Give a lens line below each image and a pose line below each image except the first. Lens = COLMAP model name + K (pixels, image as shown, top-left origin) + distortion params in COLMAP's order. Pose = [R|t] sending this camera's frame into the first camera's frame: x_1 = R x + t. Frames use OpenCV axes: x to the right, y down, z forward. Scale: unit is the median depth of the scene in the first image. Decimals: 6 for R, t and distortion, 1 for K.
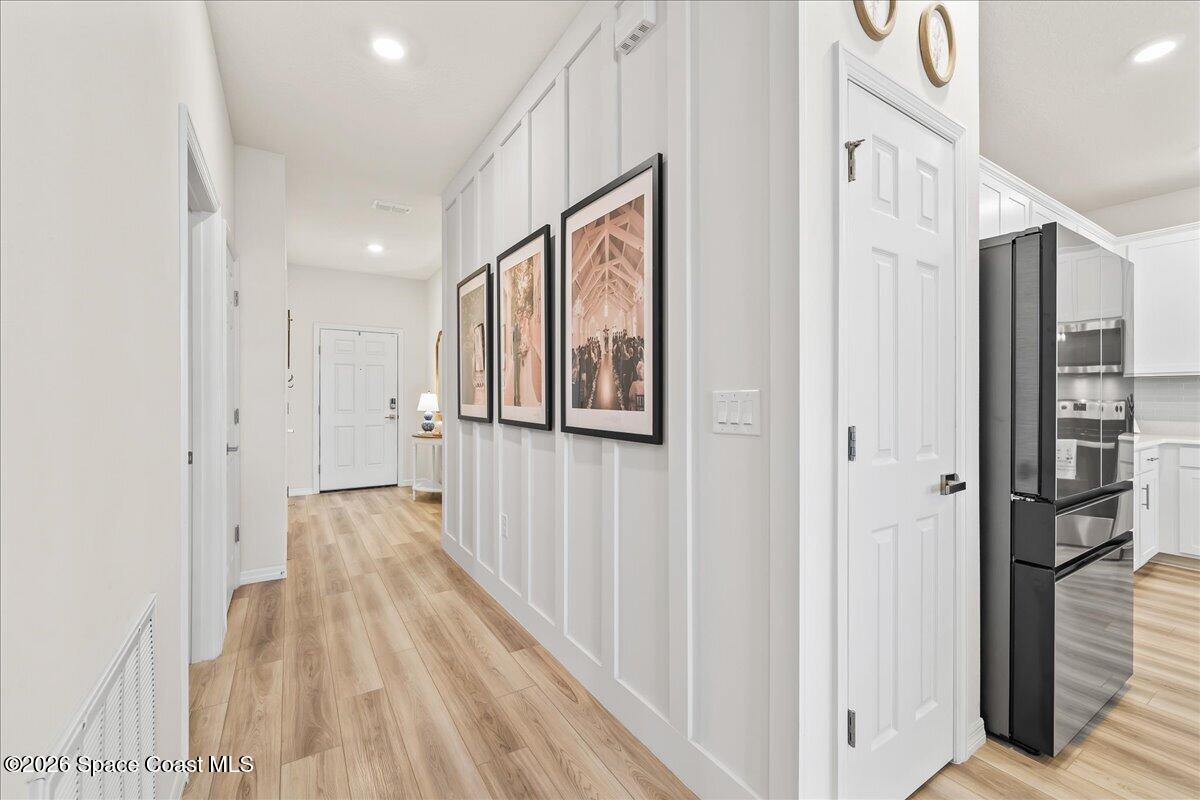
lens RADIAL K [[487.3, 0, 598.2], [0, 487.3, 397.8], [0, 0, 1]] dist [-0.002277, -0.000152]
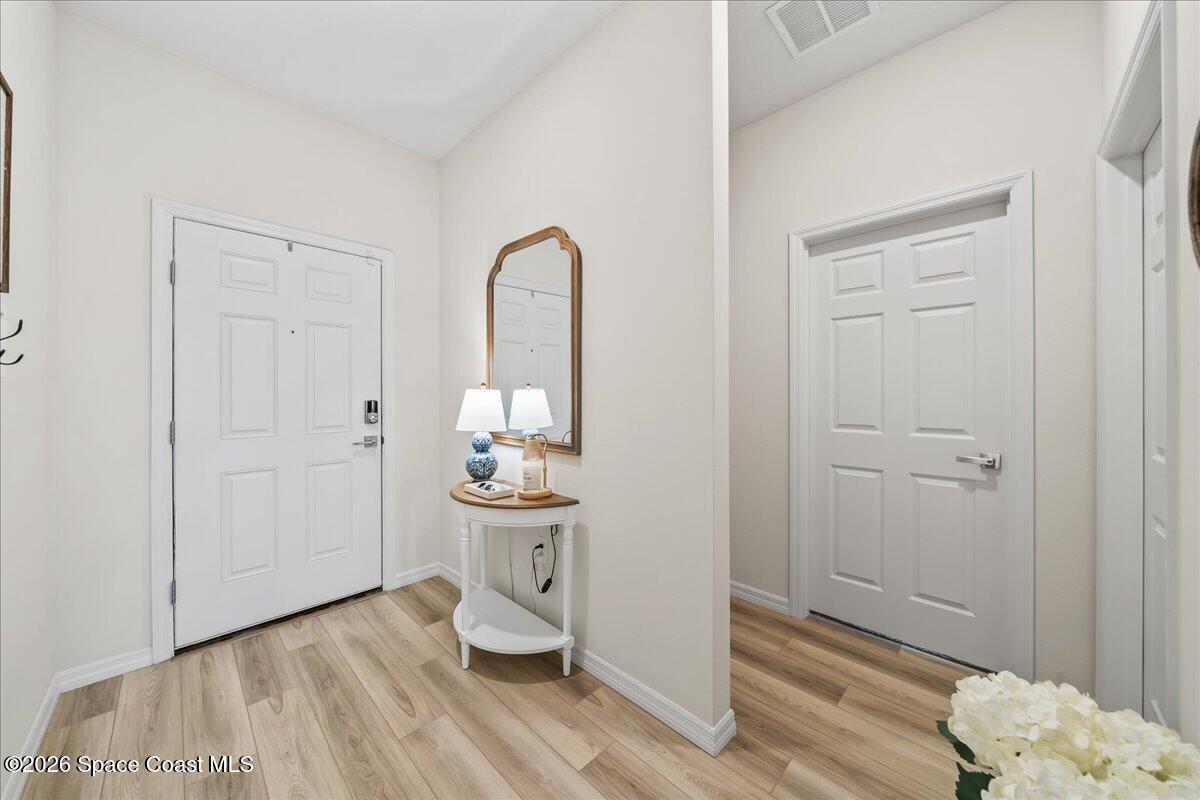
lens RADIAL K [[412.7, 0, 588.4], [0, 412.7, 395.5], [0, 0, 1]] dist [-0.001879, 0.000293]
pose [[0.974624, -0.002558, 0.223834, -0.320788], [0.002321, 0.999996, 0.001322, -0.003697], [-0.223837, -0.000769, 0.974626, 0.598879]]
